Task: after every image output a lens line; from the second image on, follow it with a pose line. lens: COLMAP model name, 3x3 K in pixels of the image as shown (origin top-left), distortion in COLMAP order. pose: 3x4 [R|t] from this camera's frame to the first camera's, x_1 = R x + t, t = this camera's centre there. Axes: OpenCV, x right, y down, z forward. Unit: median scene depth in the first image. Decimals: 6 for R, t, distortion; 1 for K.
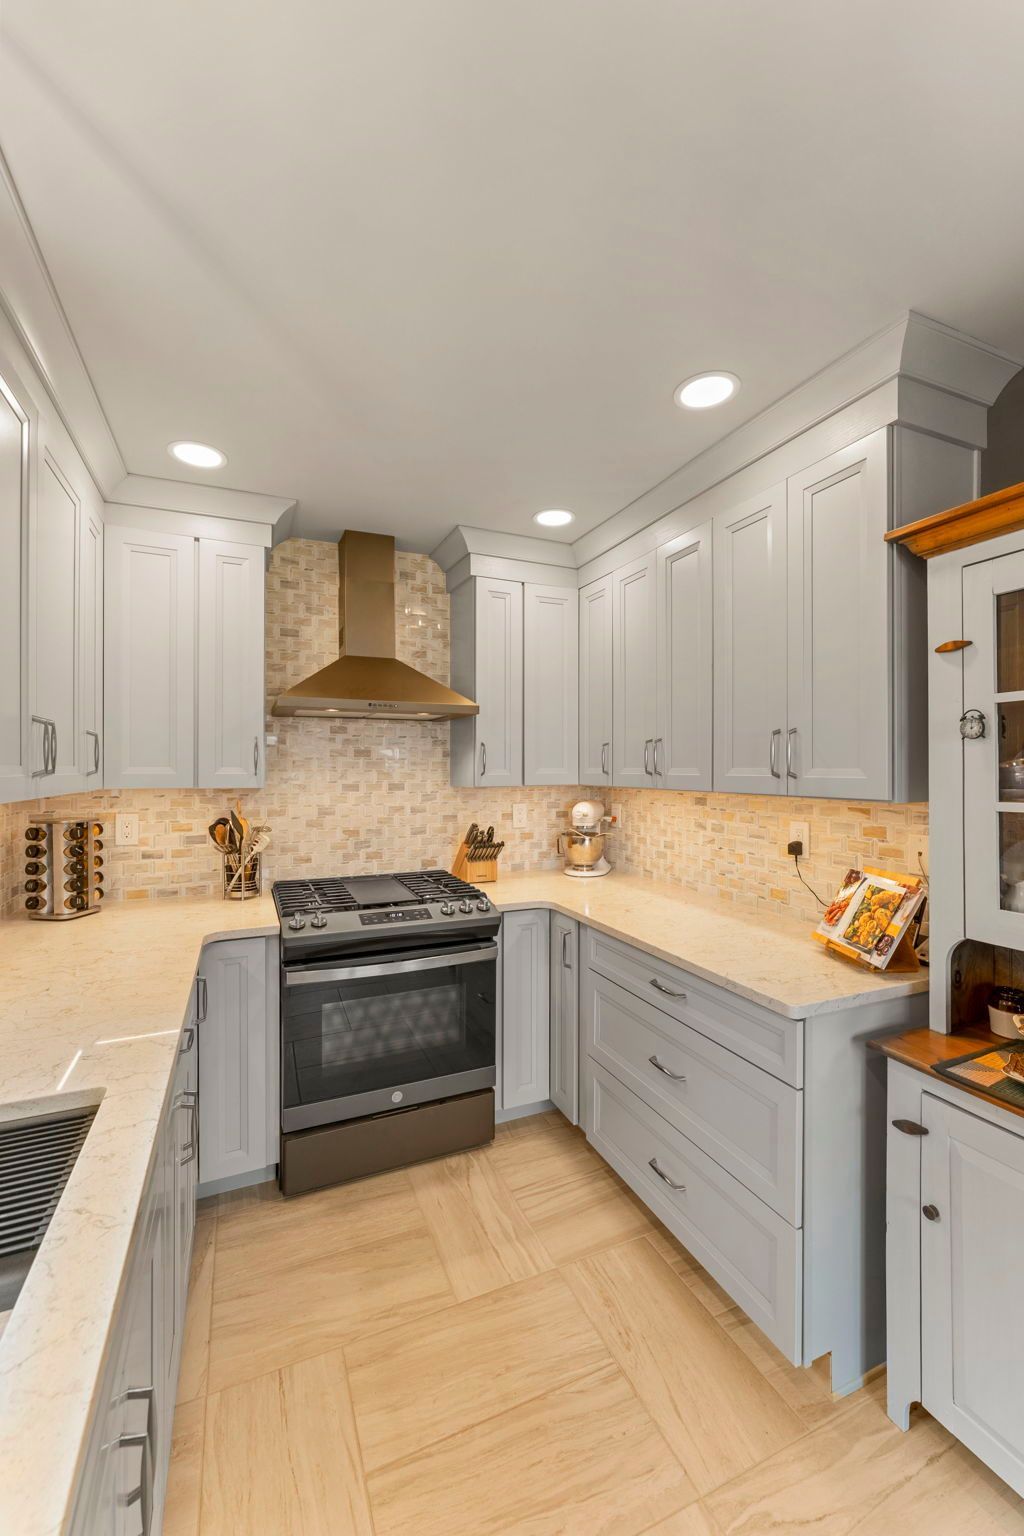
lens RADIAL K [[612.4, 0, 512.2], [0, 612.4, 768.9], [0, 0, 1]] dist [0.000028, -0.001345]
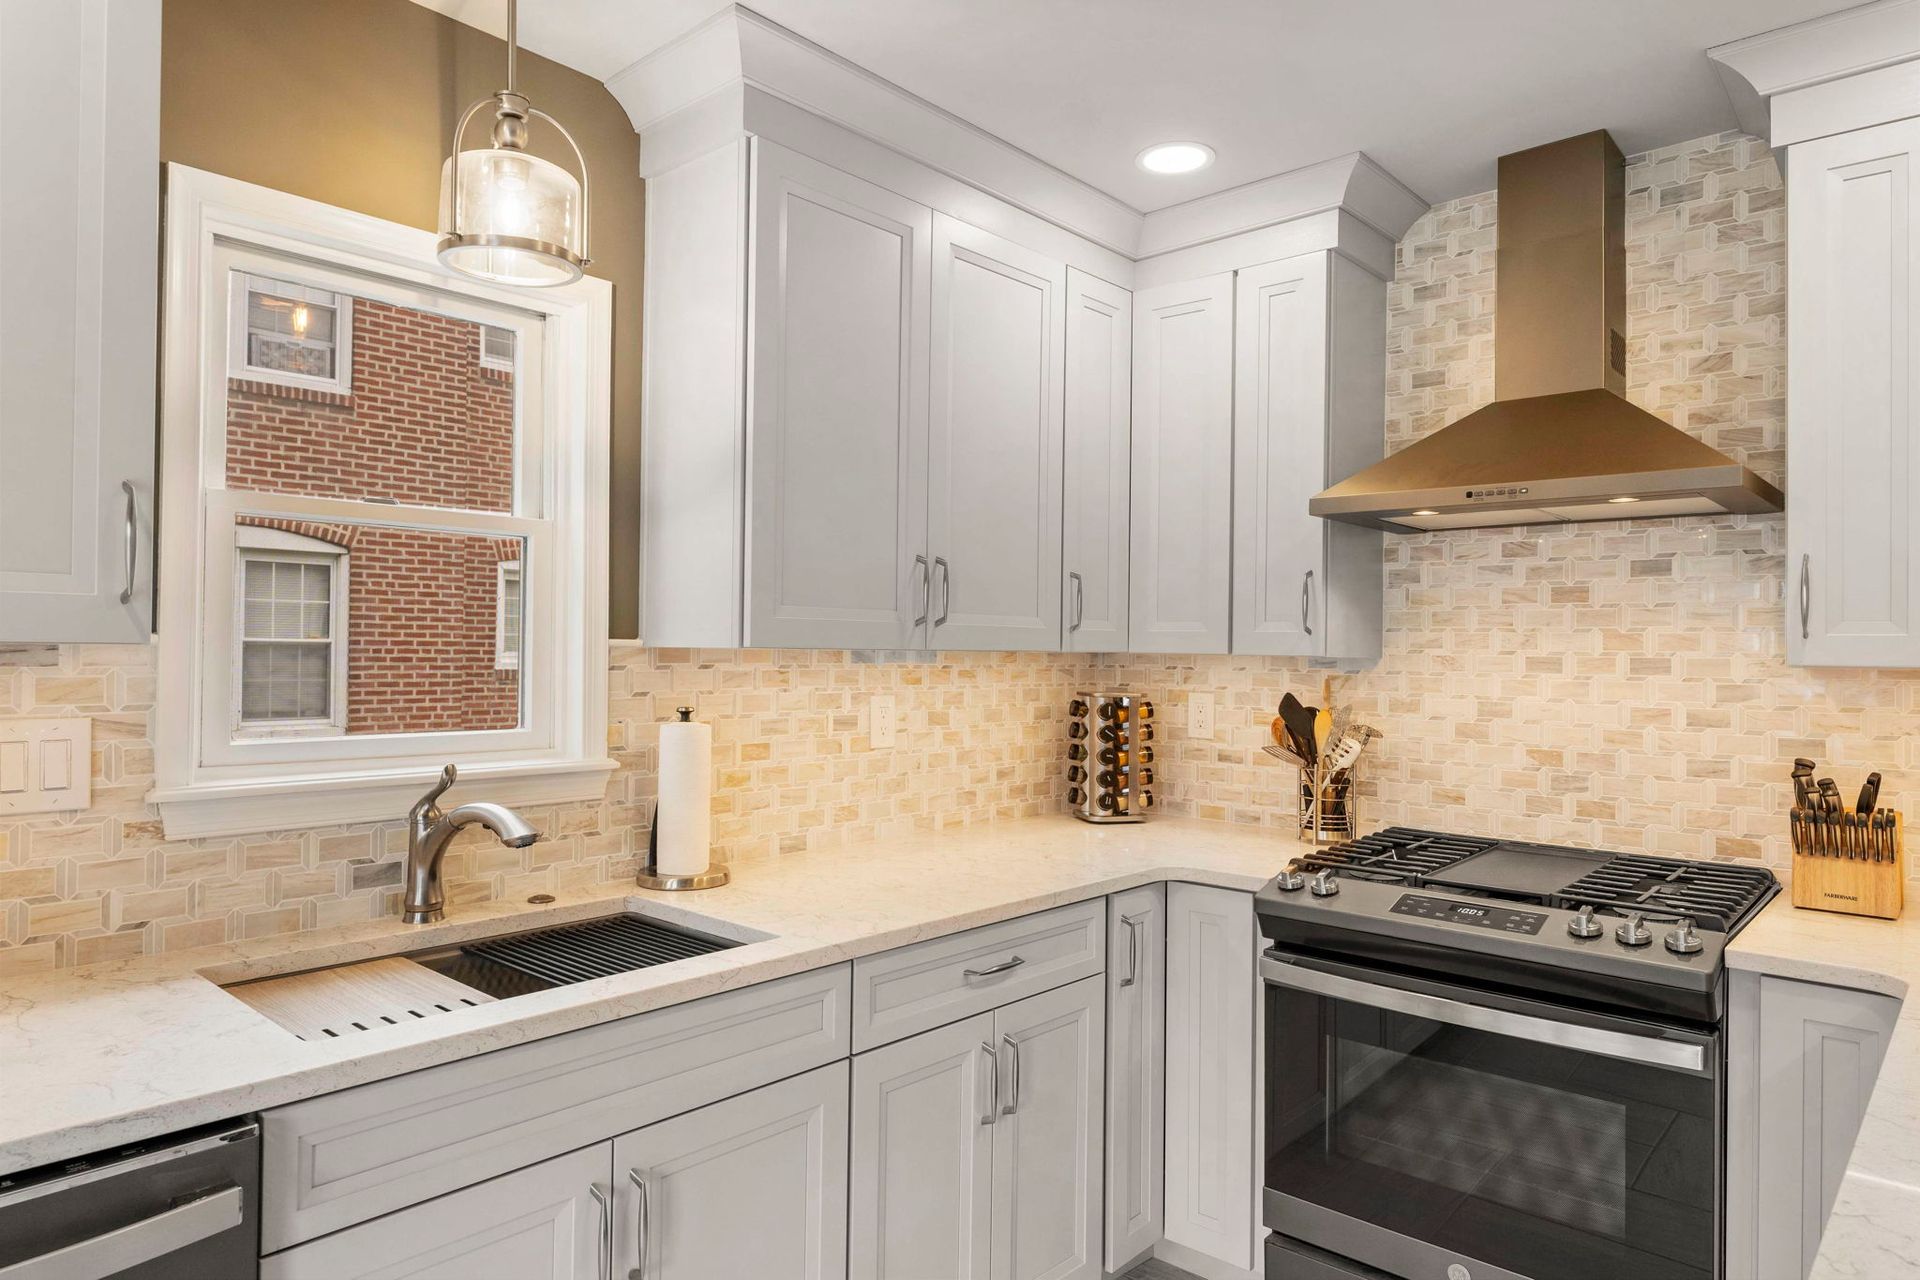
lens RADIAL K [[1166.0, 0, 947.3], [0, 1166.0, 640.9], [0, 0, 1]] dist [-0.004116, -0.007368]
pose [[0.403806, -0.003509, -0.914838, 0.479714], [-0.014490, 0.999843, -0.010231, 0.033418], [0.914730, 0.017388, 0.403691, 0.216984]]
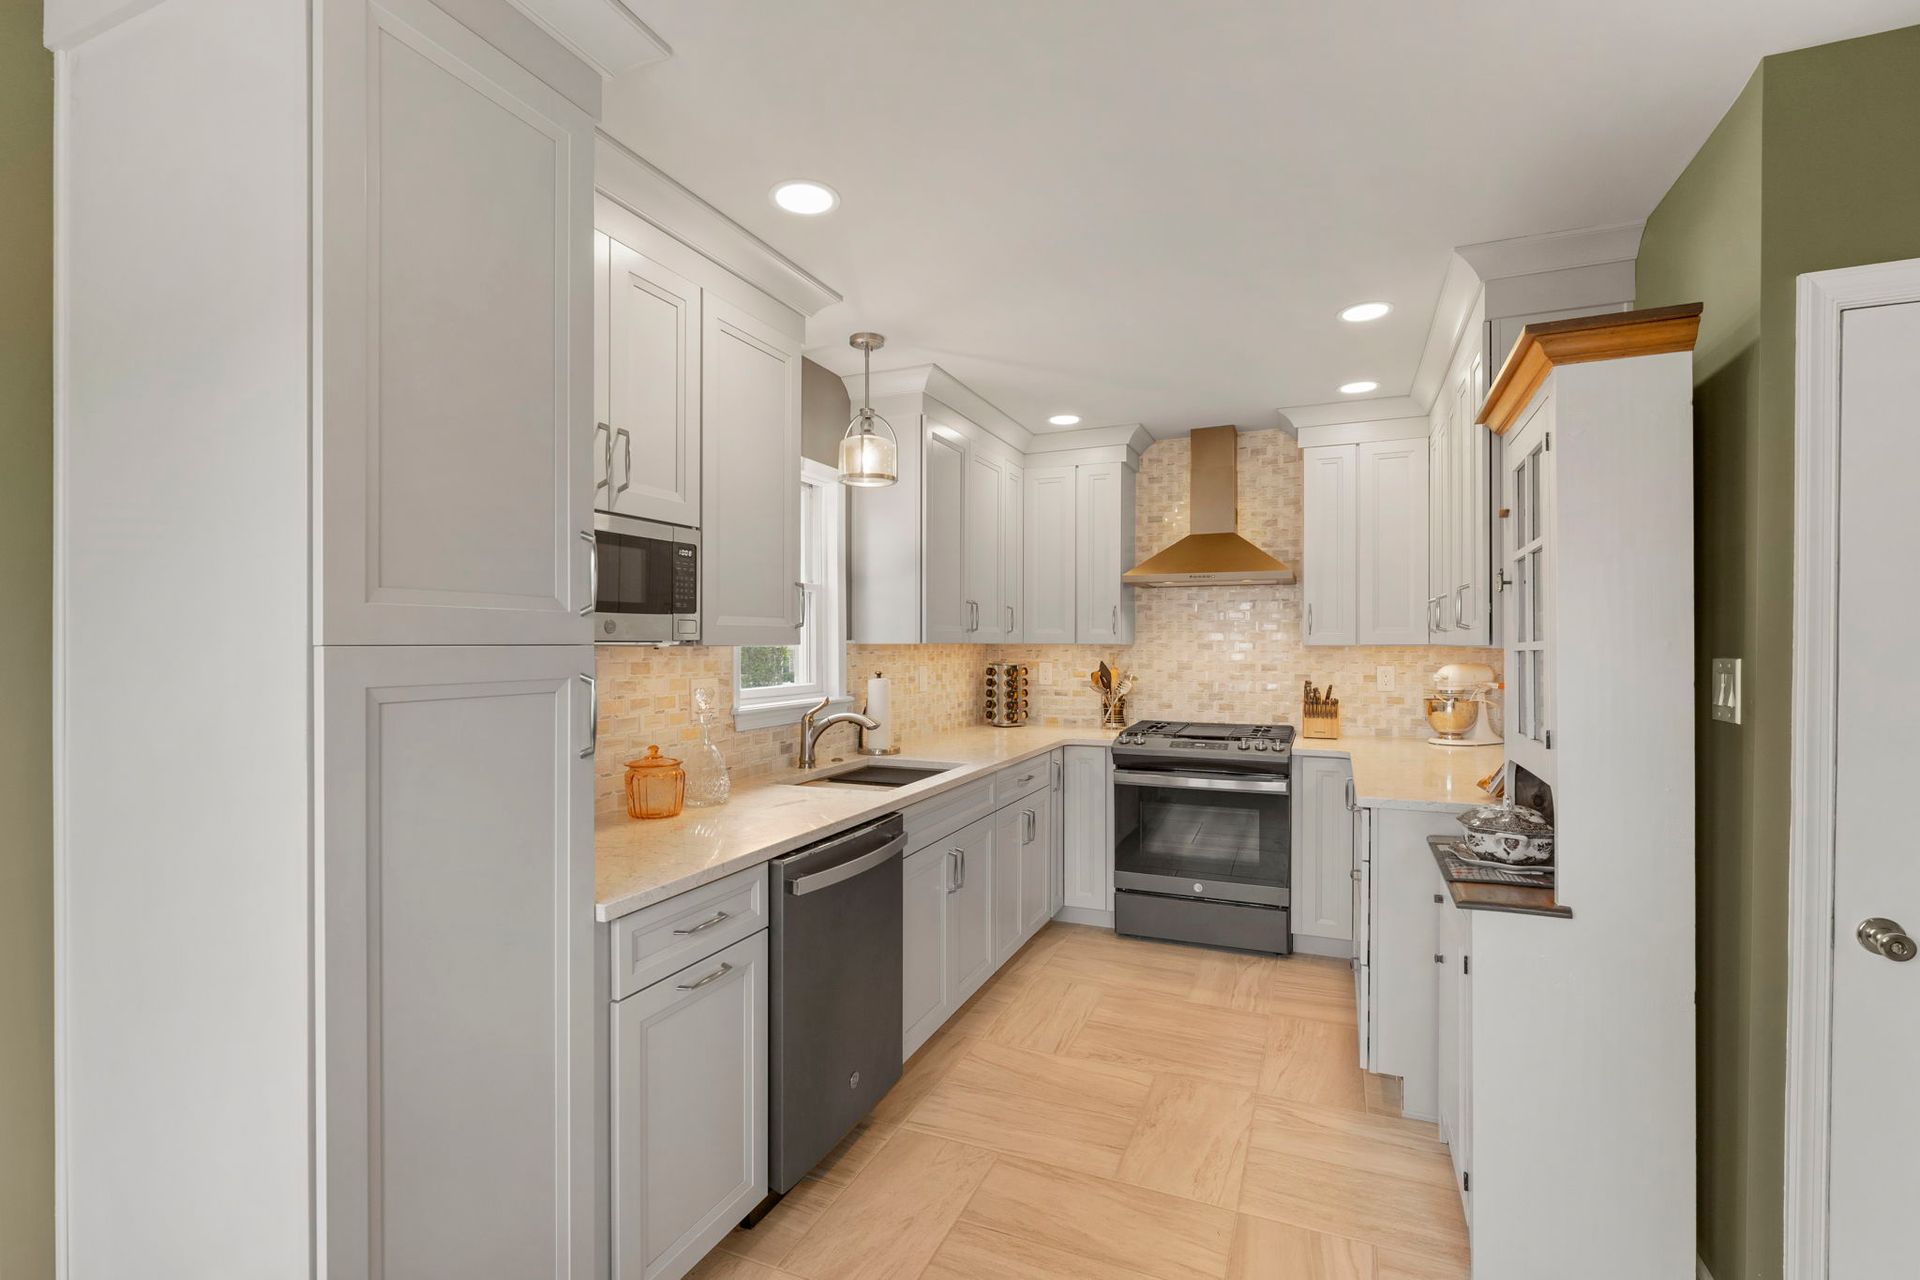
lens RADIAL K [[877.6, 0, 950.2], [0, 877.6, 648.4], [0, 0, 1]] dist [-0.004308, -0.002453]
pose [[0.679346, 0.003818, -0.733808, 0.743448], [-0.001446, 0.999991, 0.003865, 0.034177], [0.733817, -0.001564, 0.679346, -0.565746]]
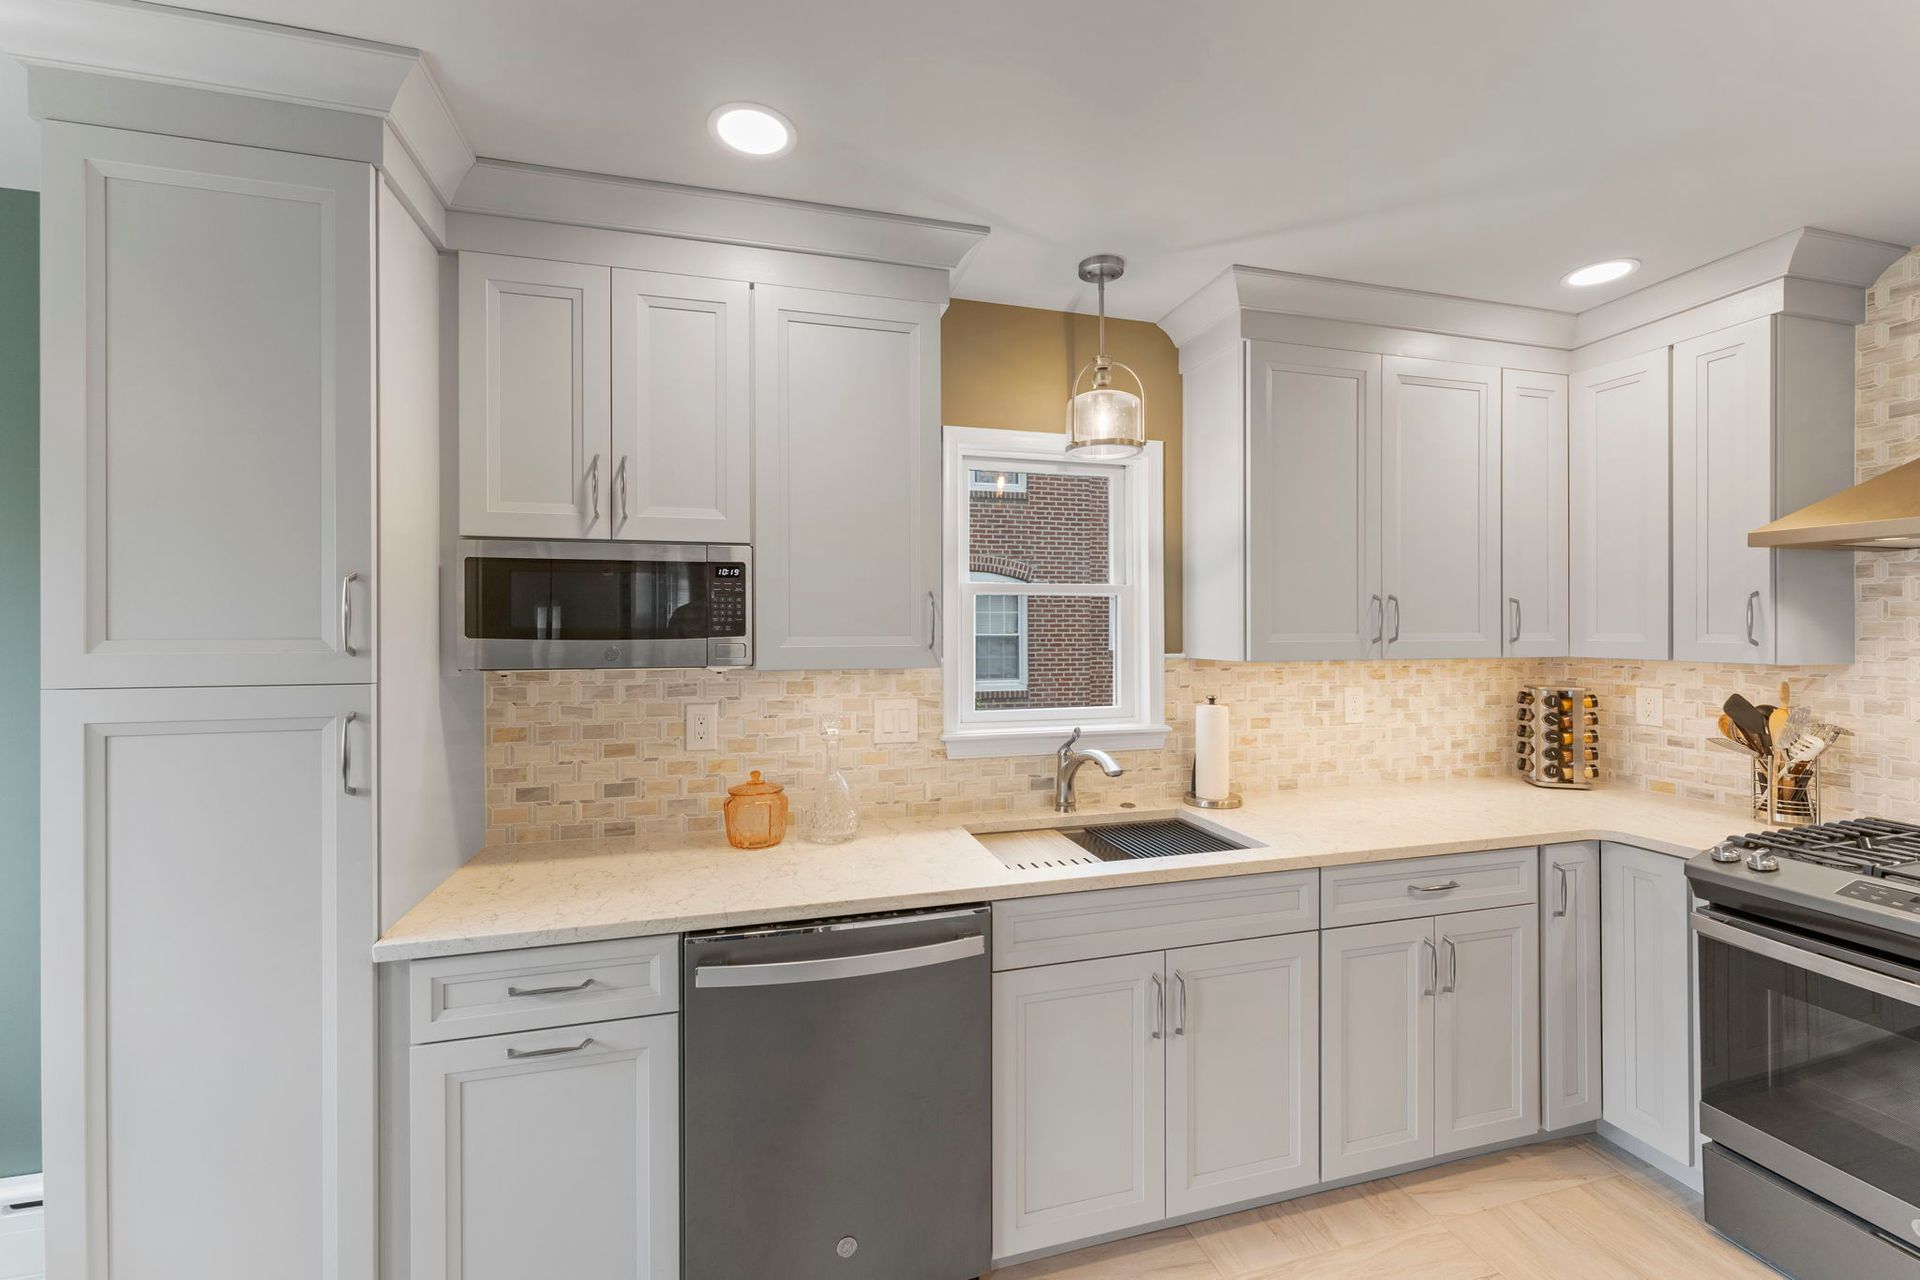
lens RADIAL K [[765.5, 0, 961.0], [0, 765.5, 629.9], [0, 0, 1]] dist [0.000028, -0.001345]
pose [[-0.146947, -0.001239, -0.989144, 0.582756], [-0.000490, 0.999999, -0.001179, -0.006386], [0.989144, 0.000311, -0.146947, 0.225669]]
